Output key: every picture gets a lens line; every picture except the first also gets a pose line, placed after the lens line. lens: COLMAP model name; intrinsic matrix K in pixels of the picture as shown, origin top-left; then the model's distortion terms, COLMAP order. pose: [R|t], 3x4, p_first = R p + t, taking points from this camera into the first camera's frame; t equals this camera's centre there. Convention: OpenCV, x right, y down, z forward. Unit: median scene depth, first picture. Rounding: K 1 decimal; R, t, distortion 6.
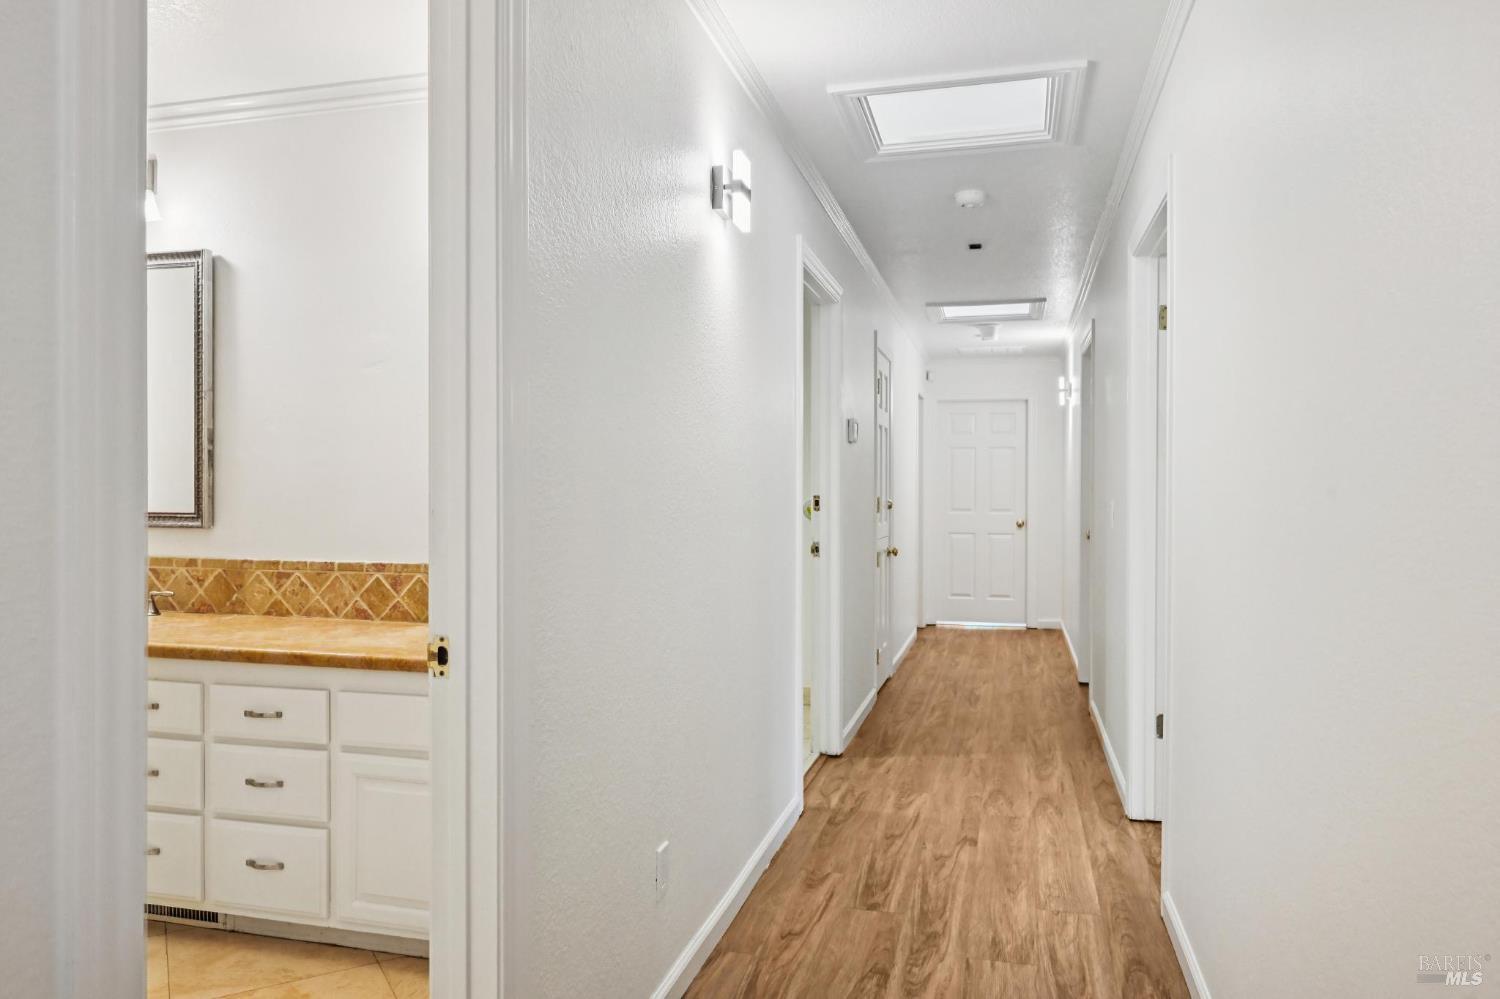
lens RADIAL K [[968.2, 0, 750.9], [0, 968.2, 499.3], [0, 0, 1]] dist [-0.004862, -0.000852]
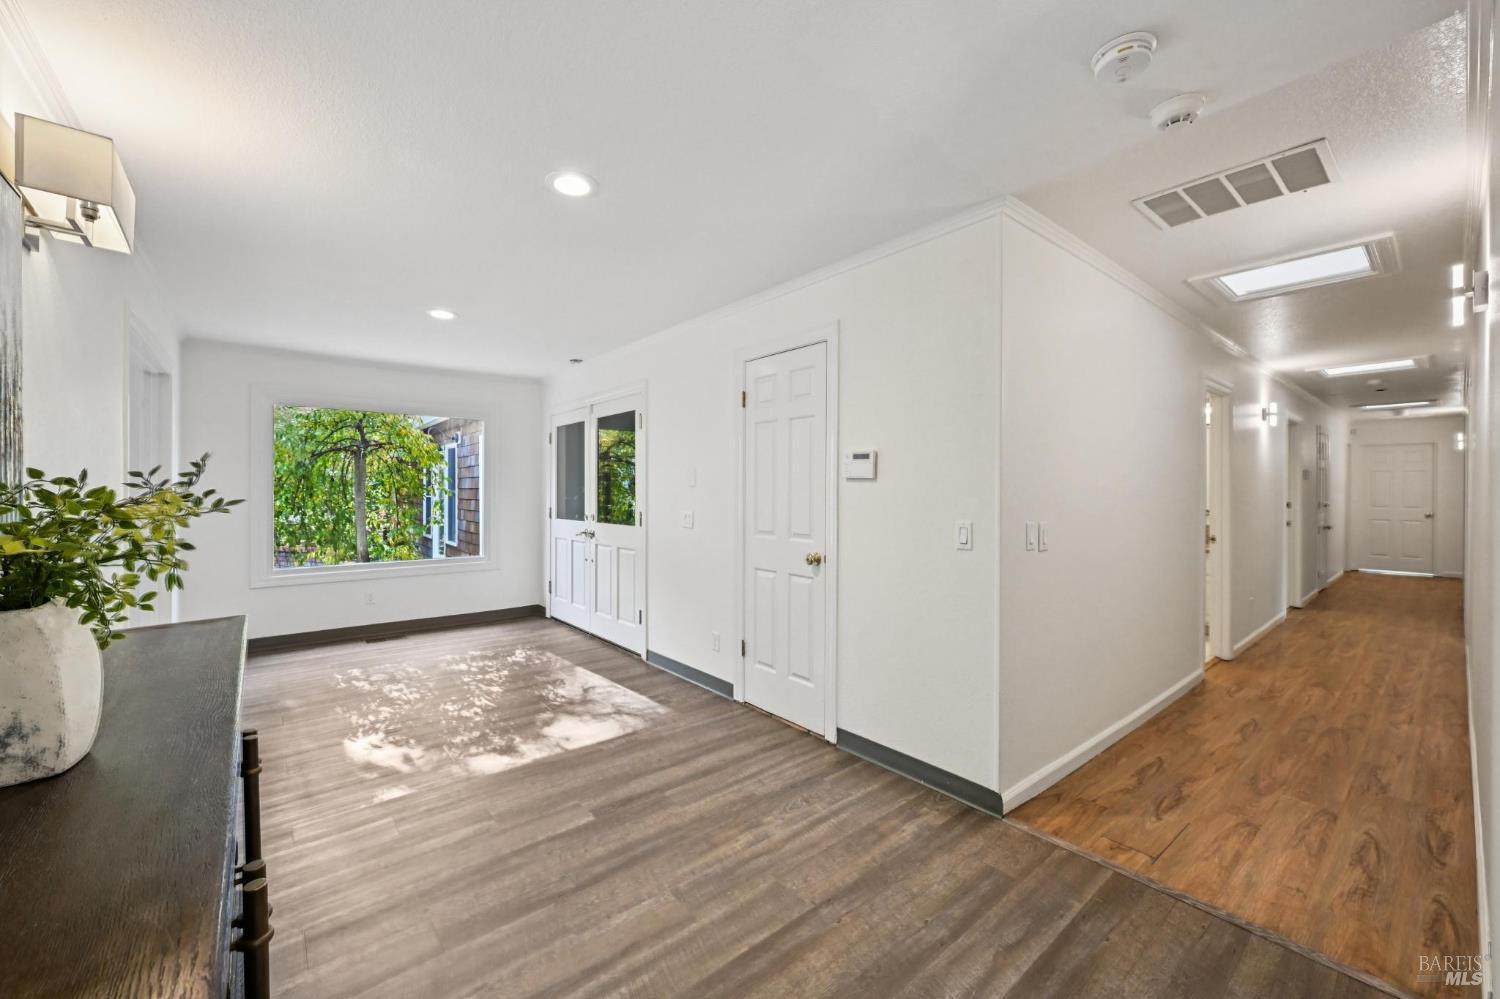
lens RADIAL K [[591.3, 0, 755.2], [0, 591.3, 492.9], [0, 0, 1]] dist [0.001301, 0.000132]
pose [[0.818506, 0.003877, -0.574485, -0.153153], [-0.003717, 0.999992, 0.001453, -0.019557], [0.574486, 0.000946, 0.818514, -0.875689]]
